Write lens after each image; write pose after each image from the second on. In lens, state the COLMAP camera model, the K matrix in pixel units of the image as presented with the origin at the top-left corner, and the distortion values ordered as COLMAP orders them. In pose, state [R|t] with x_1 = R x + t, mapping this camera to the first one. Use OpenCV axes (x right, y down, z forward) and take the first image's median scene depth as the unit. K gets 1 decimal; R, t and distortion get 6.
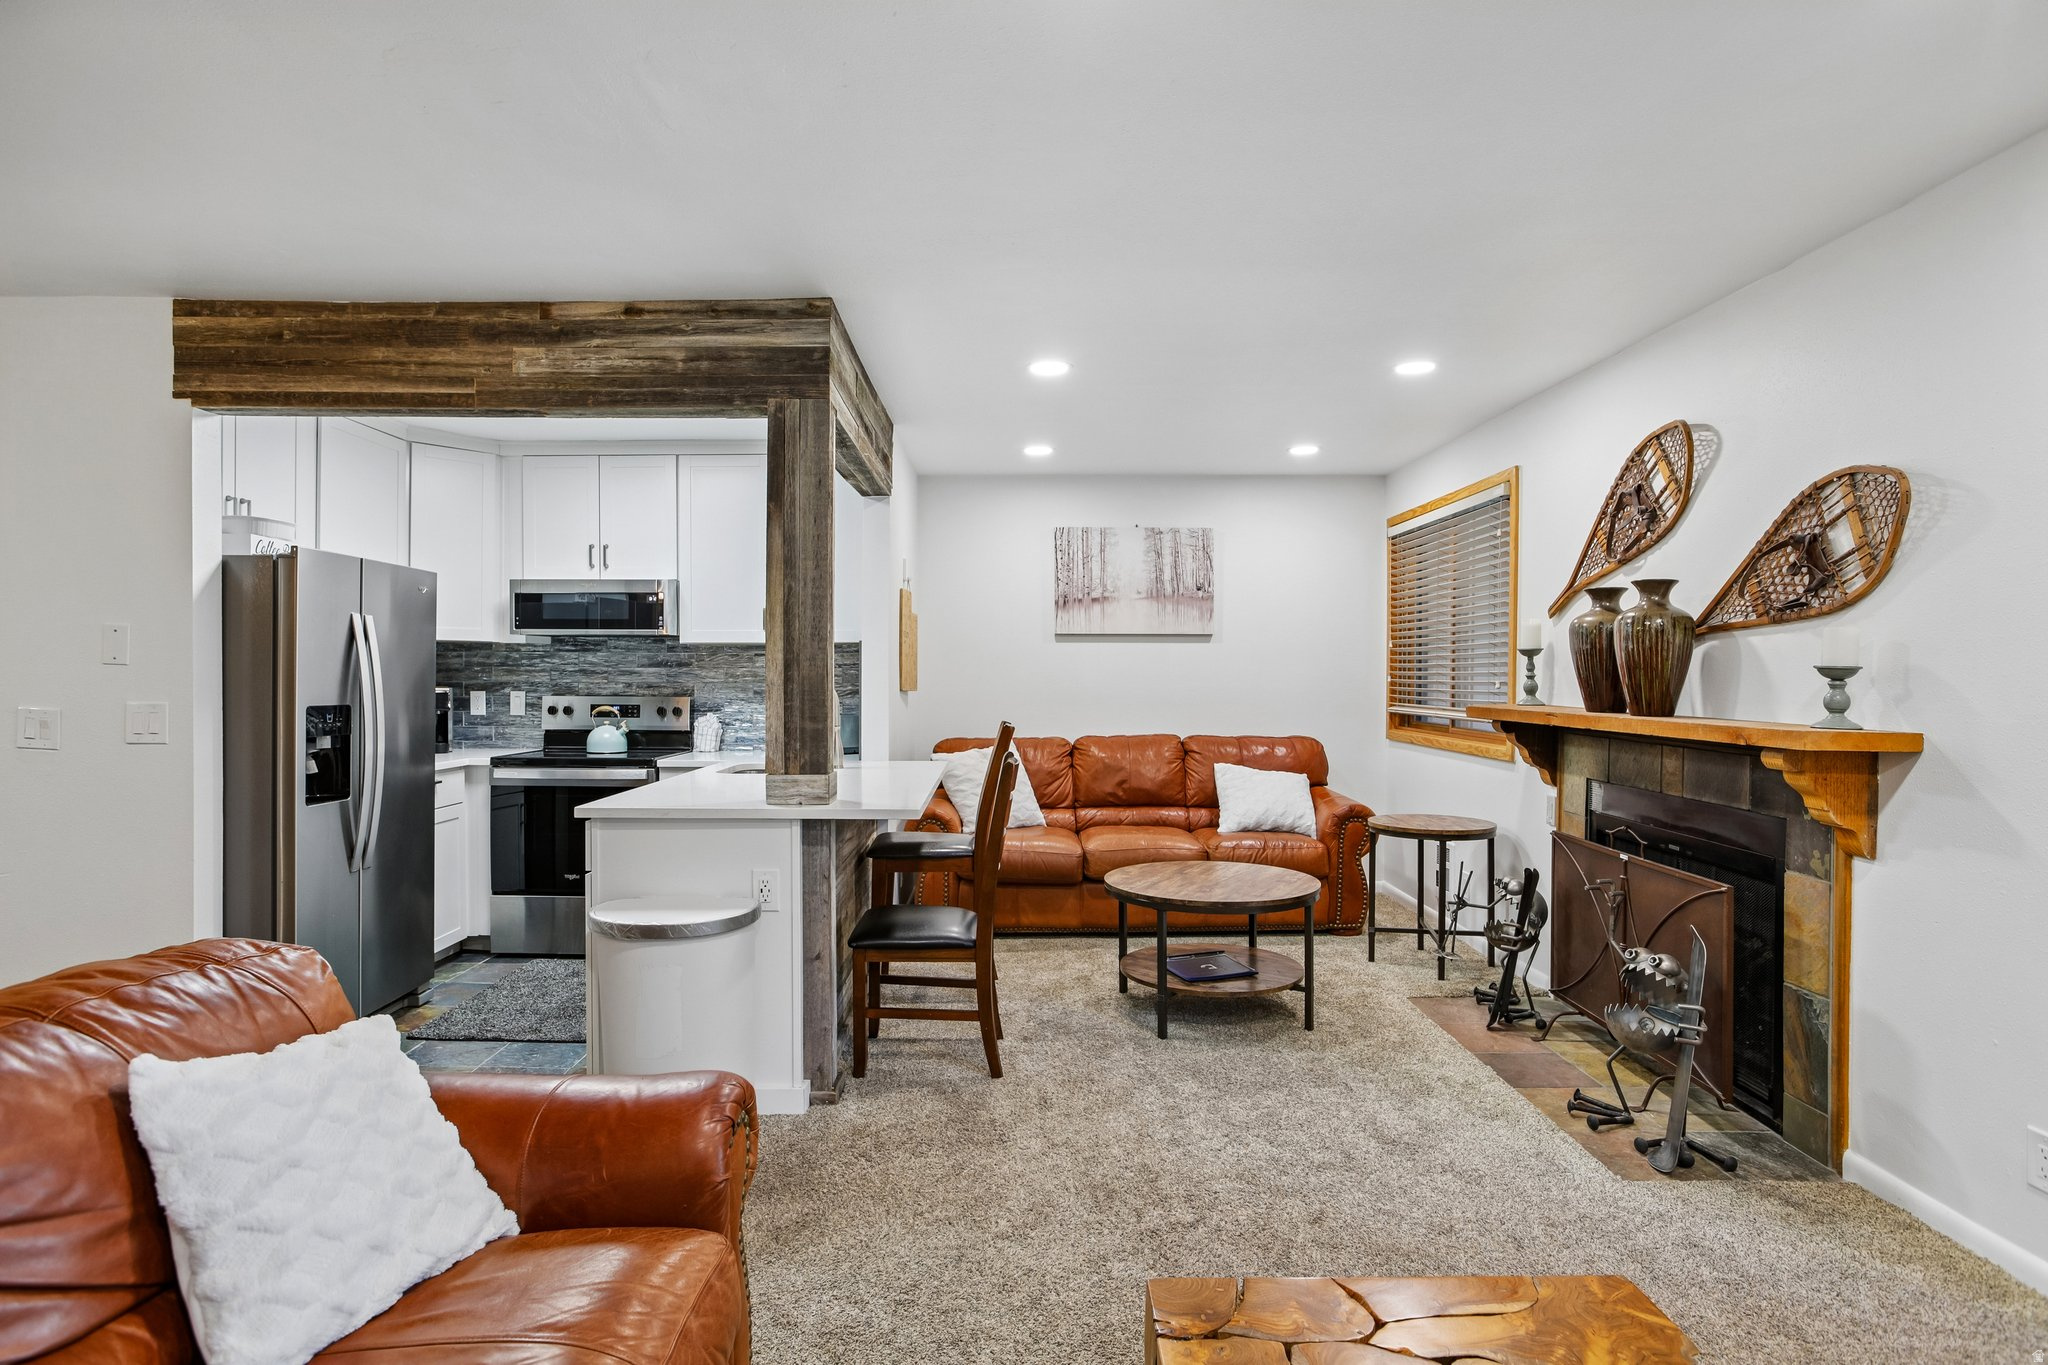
lens RADIAL K [[1094.3, 0, 1052.4], [0, 1094.3, 683.7], [0, 0, 1]] dist [-0.059548, 0.037949]
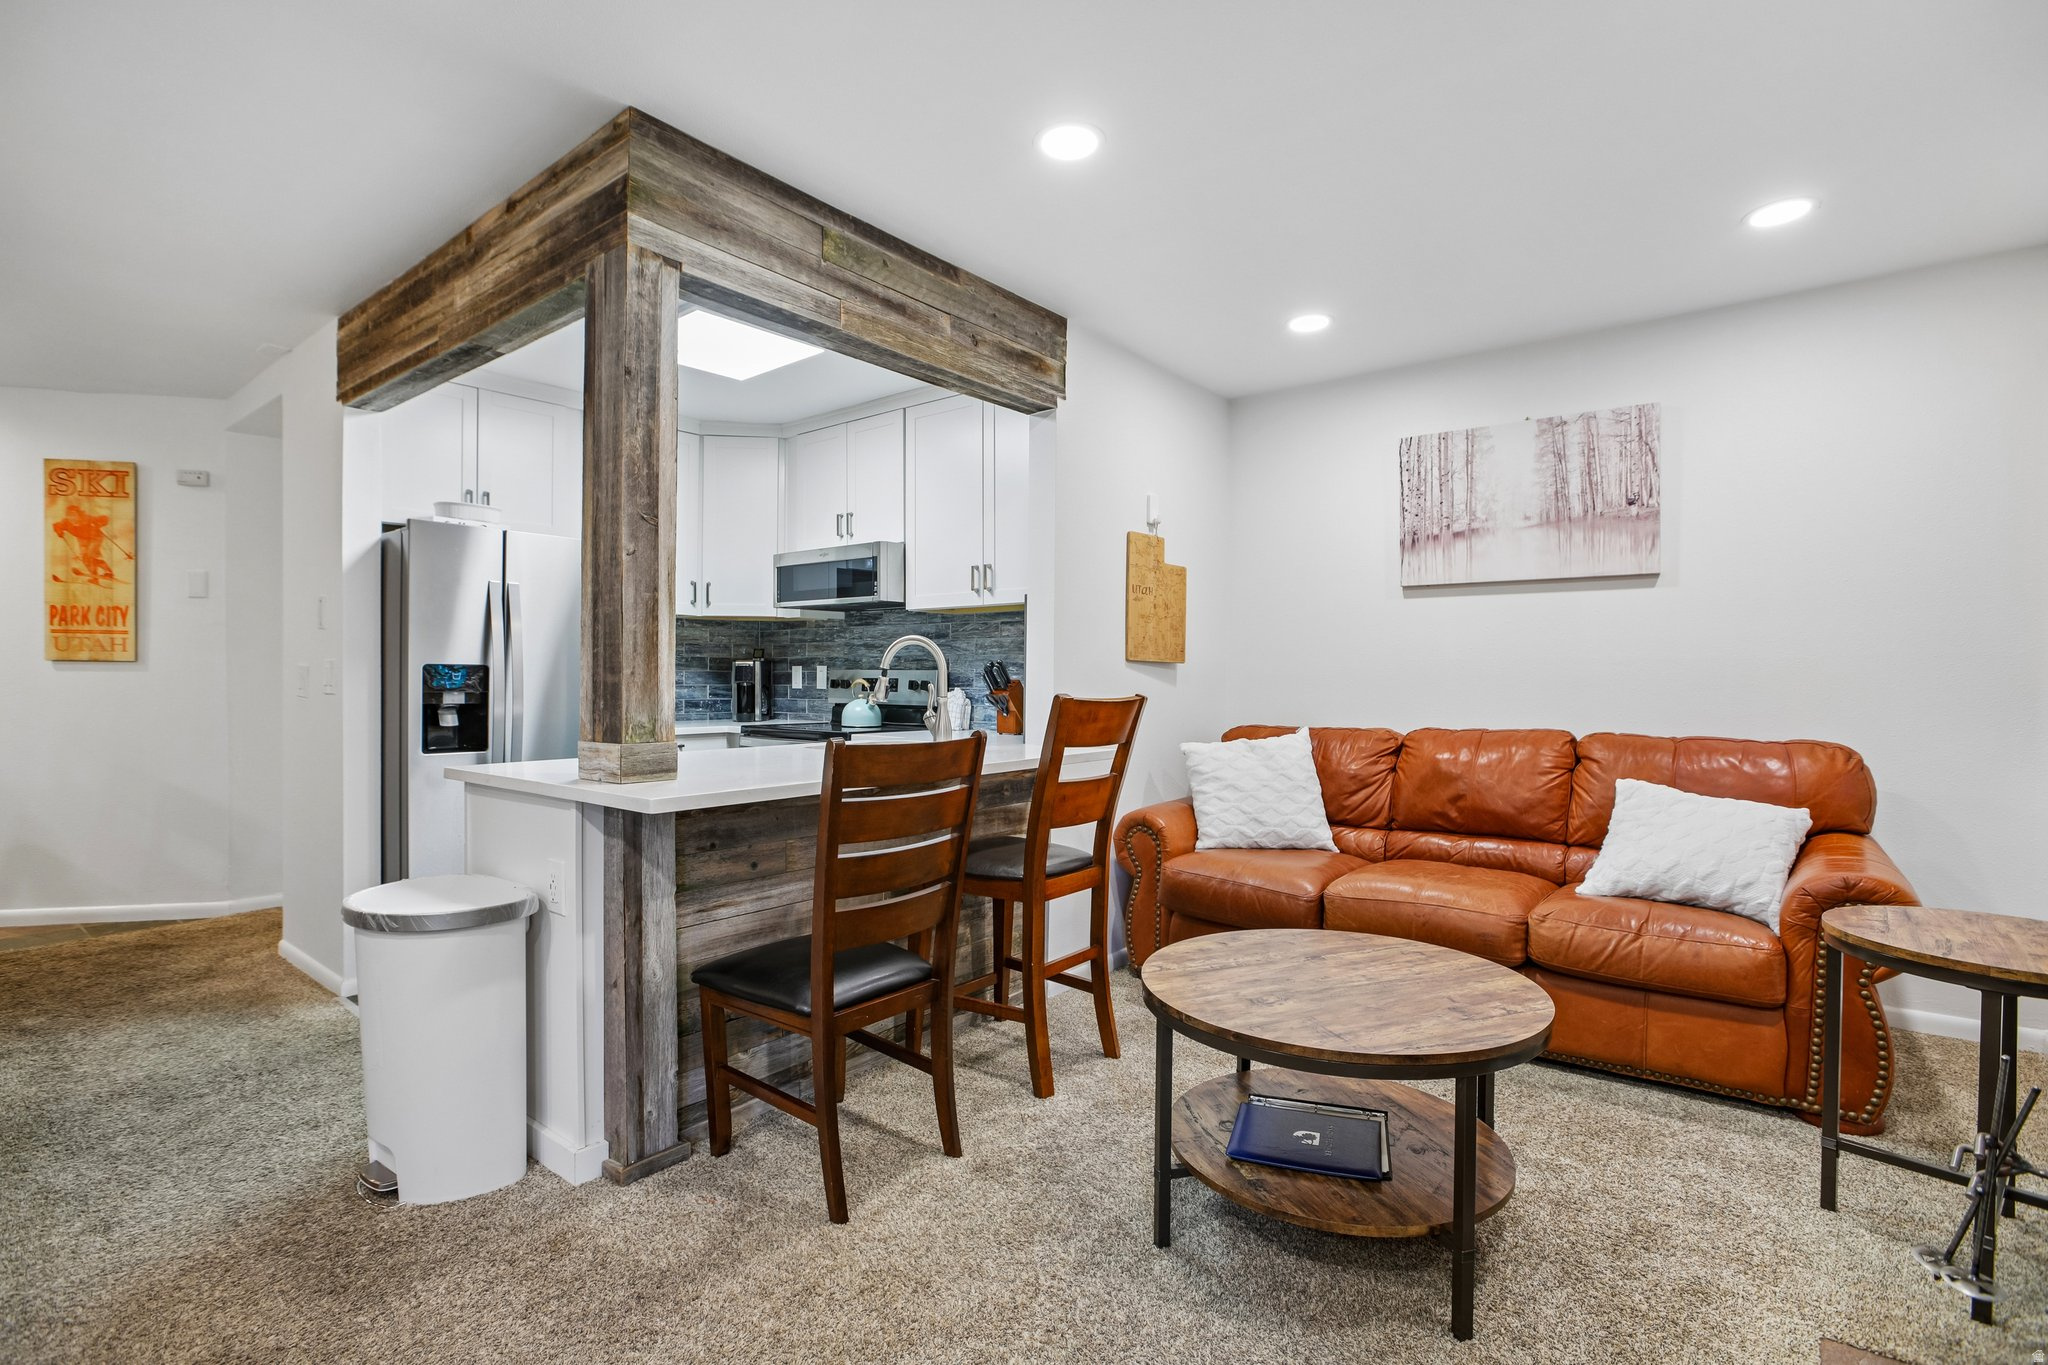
lens RADIAL K [[995.0, 0, 990.8], [0, 995.0, 686.6], [0, 0, 1]] dist [-0.057356, 0.027156]
pose [[0.763997, 0.006632, -0.645186, 0.248693], [-0.006749, 0.999975, 0.002287, 0.024018], [0.645185, 0.002607, 0.764022, 0.381574]]
